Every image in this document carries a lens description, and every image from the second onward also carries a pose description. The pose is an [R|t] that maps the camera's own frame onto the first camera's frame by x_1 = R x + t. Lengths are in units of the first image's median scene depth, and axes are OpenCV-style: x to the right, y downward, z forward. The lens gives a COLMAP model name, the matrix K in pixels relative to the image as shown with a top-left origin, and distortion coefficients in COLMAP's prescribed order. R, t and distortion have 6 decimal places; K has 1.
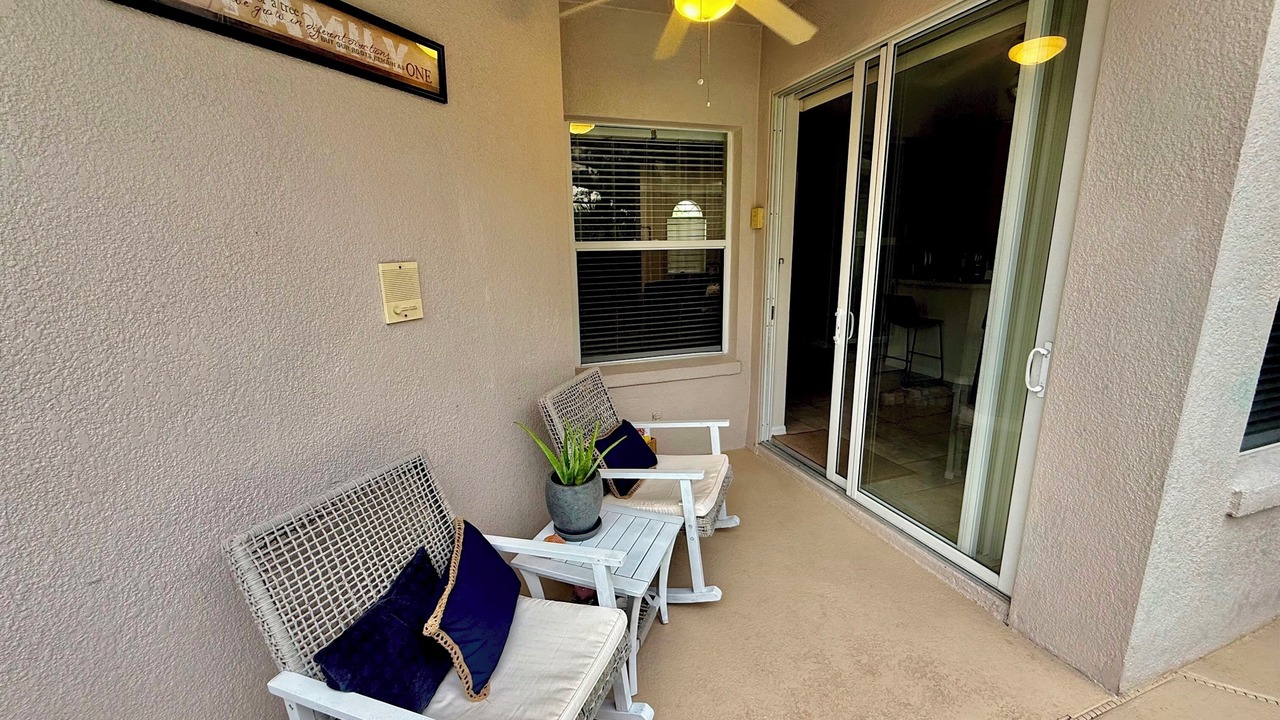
lens RADIAL K [[509.6, 0, 640.4], [0, 509.6, 358.8], [0, 0, 1]] dist [-0.001125, 0.000449]
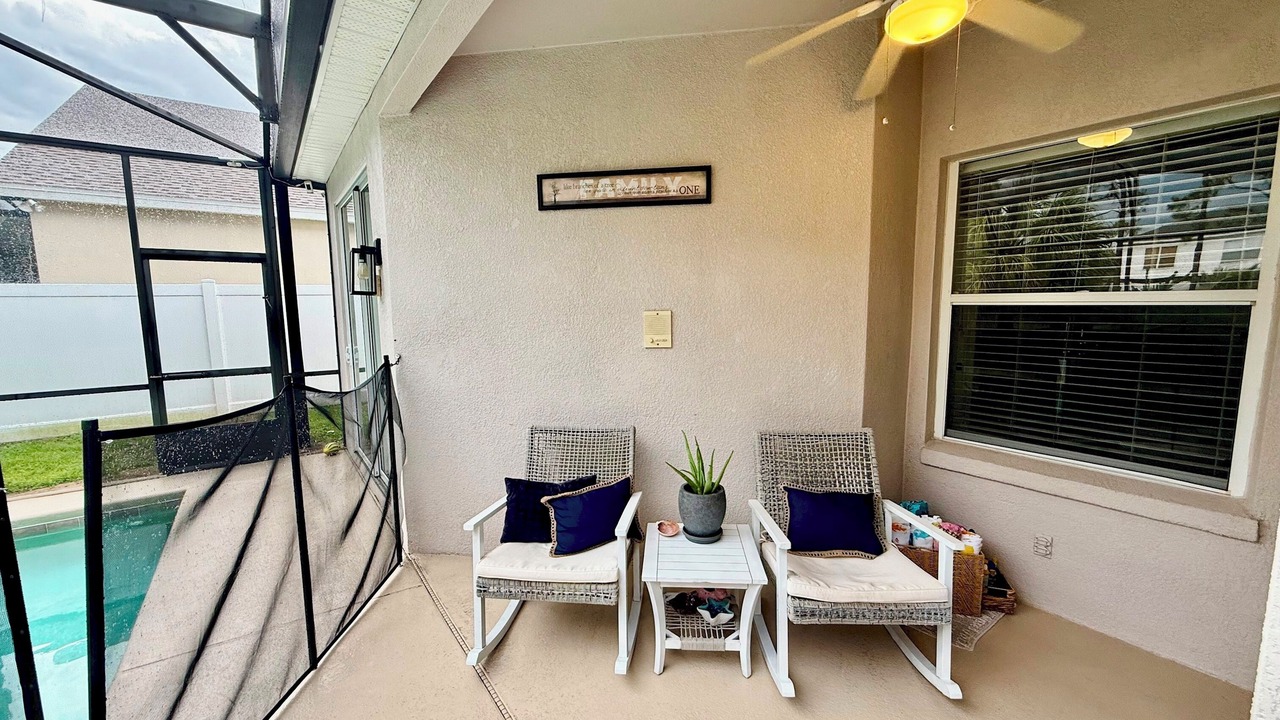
lens RADIAL K [[509.6, 0, 640.4], [0, 509.6, 362.4], [0, 0, 1]] dist [-0.001125, 0.000449]
pose [[0.285553, 0.126327, -0.950001, 1.008170], [-0.202072, 0.976925, 0.069168, -0.124760], [0.936817, 0.172217, 0.304491, 0.464784]]
